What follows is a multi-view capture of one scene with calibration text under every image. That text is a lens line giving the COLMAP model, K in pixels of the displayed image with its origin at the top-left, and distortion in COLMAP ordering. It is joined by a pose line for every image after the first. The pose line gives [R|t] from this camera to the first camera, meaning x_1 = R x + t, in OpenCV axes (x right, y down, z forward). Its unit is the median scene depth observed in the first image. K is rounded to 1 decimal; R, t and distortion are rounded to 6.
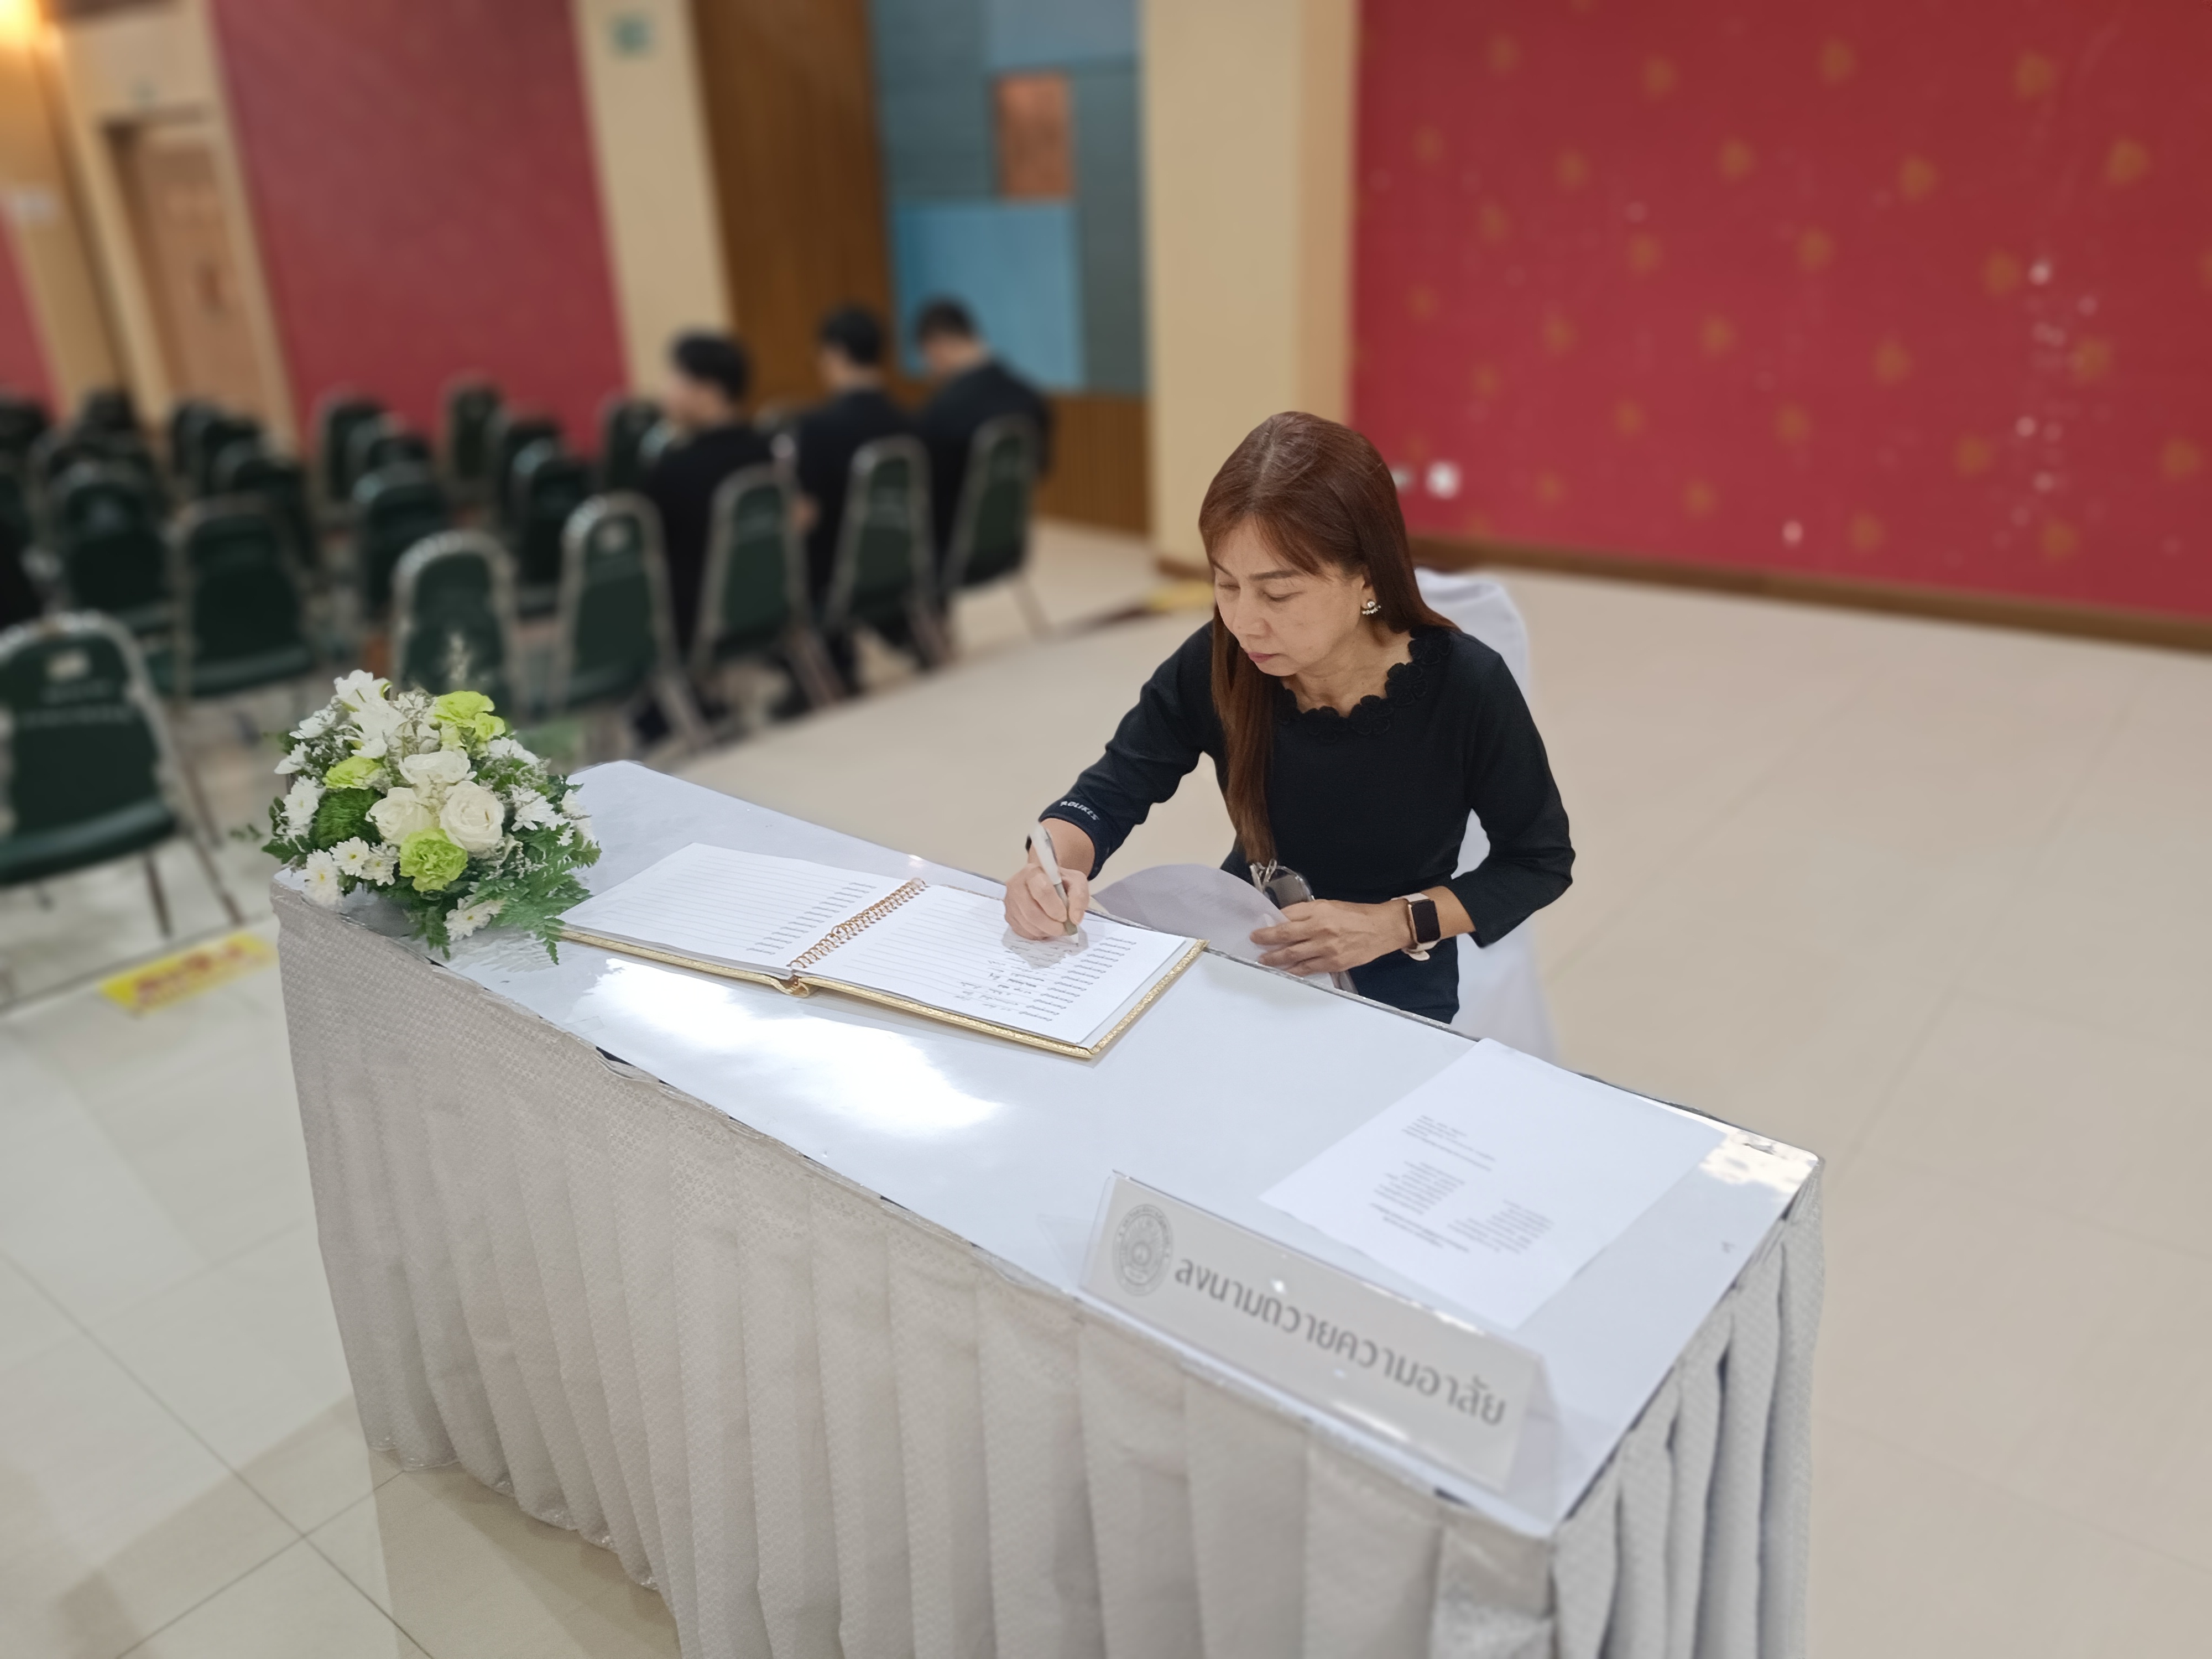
lens RADIAL K [[1611.0, 0, 1111.0], [0, 1611.0, 837.9], [0, 0, 1]] dist [0.046128, -0.038841]
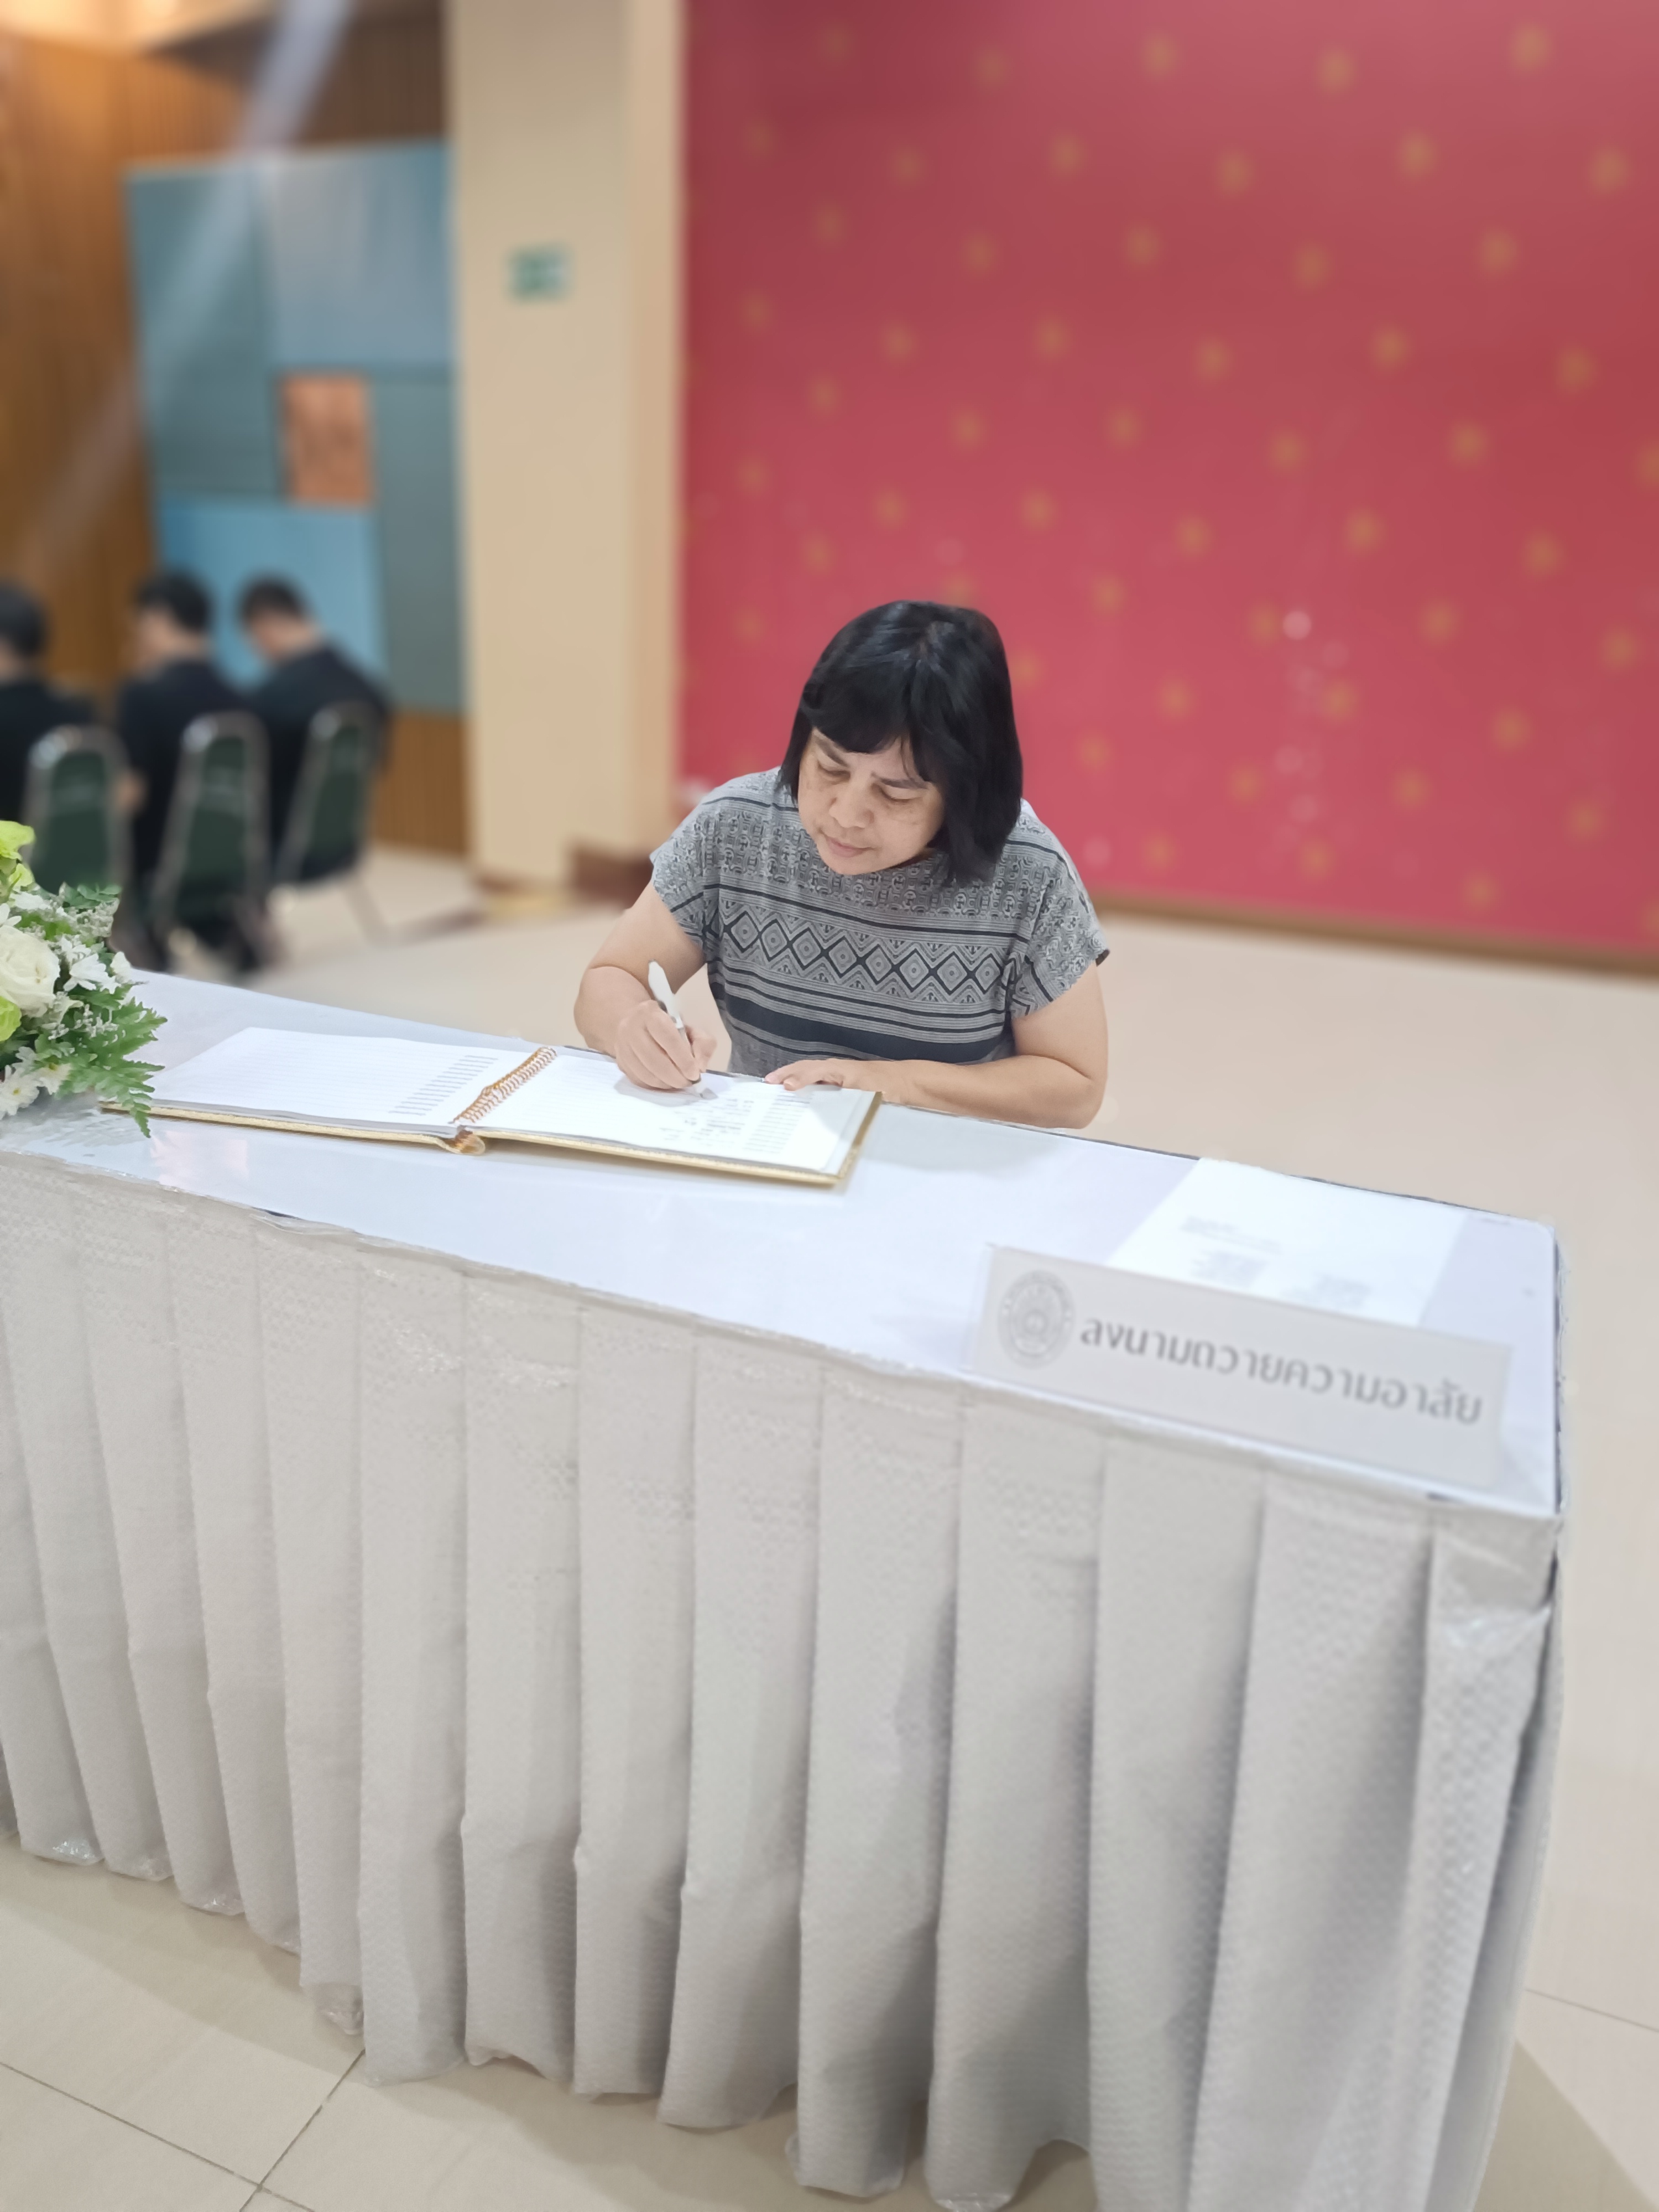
lens RADIAL K [[1611.0, 0, 834.9], [0, 1611.0, 1101.7], [0, 0, 1]] dist [0.046128, -0.038841]
pose [[0.954990, -0.020183, 0.295950, -0.247239], [0.039044, 0.997555, -0.057958, 0.120925], [-0.294057, 0.066904, 0.953443, 0.090832]]
